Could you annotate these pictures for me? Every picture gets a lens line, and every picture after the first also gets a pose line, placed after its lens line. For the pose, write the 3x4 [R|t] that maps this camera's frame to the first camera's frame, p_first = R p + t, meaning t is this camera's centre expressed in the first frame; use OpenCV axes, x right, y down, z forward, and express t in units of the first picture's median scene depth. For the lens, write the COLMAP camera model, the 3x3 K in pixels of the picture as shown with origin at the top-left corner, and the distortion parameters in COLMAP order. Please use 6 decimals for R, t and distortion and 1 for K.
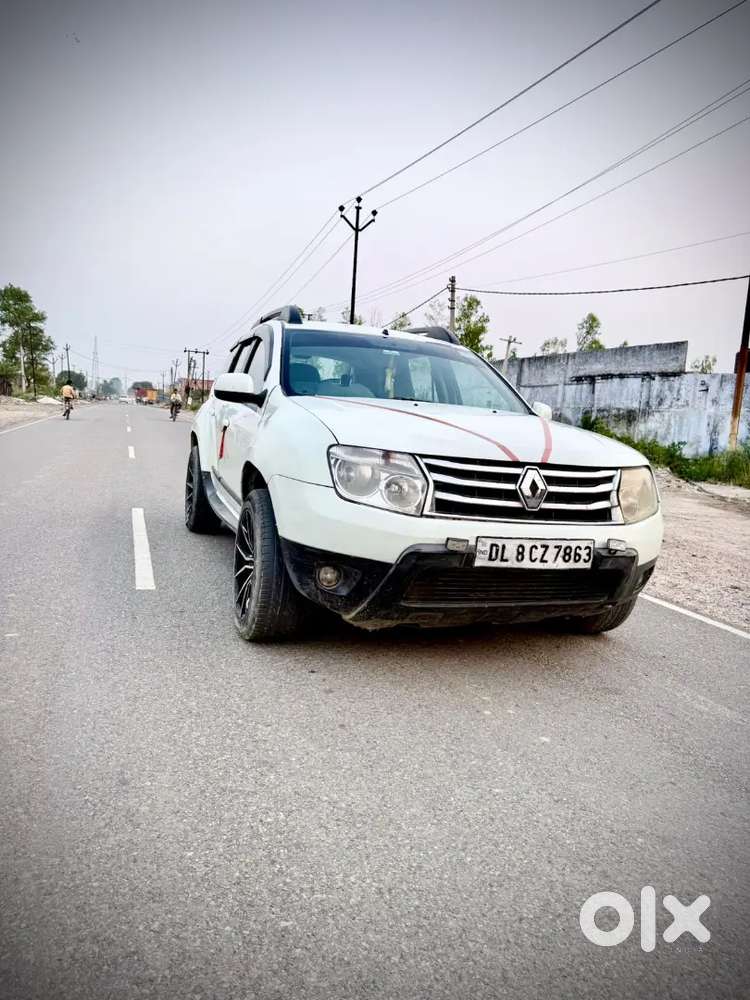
lens RADIAL K [[699.0, 0, 370.2], [0, 699.0, 498.6], [0, 0, 1]] dist [0.087490, -0.122048]
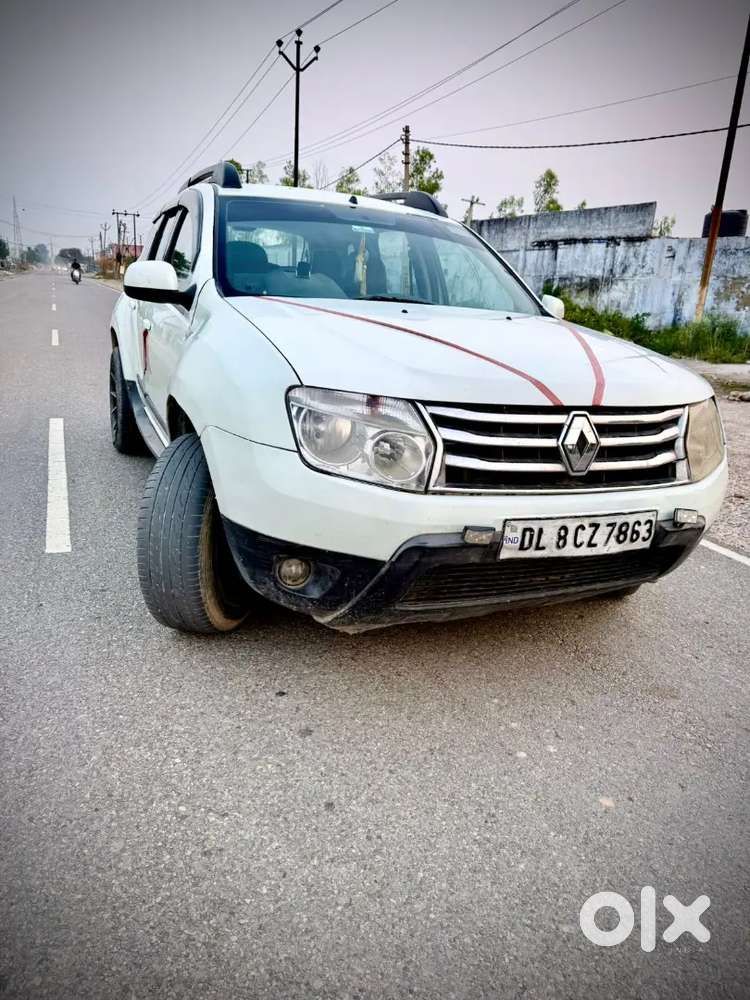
lens RADIAL K [[711.2, 0, 359.9], [0, 711.2, 504.0], [0, 0, 1]] dist [0.045345, -0.078982]
pose [[0.998361, -0.025206, 0.051383, -0.027281], [0.015550, 0.983488, 0.180304, -0.087142], [-0.055079, -0.179210, 0.982268, 0.295309]]
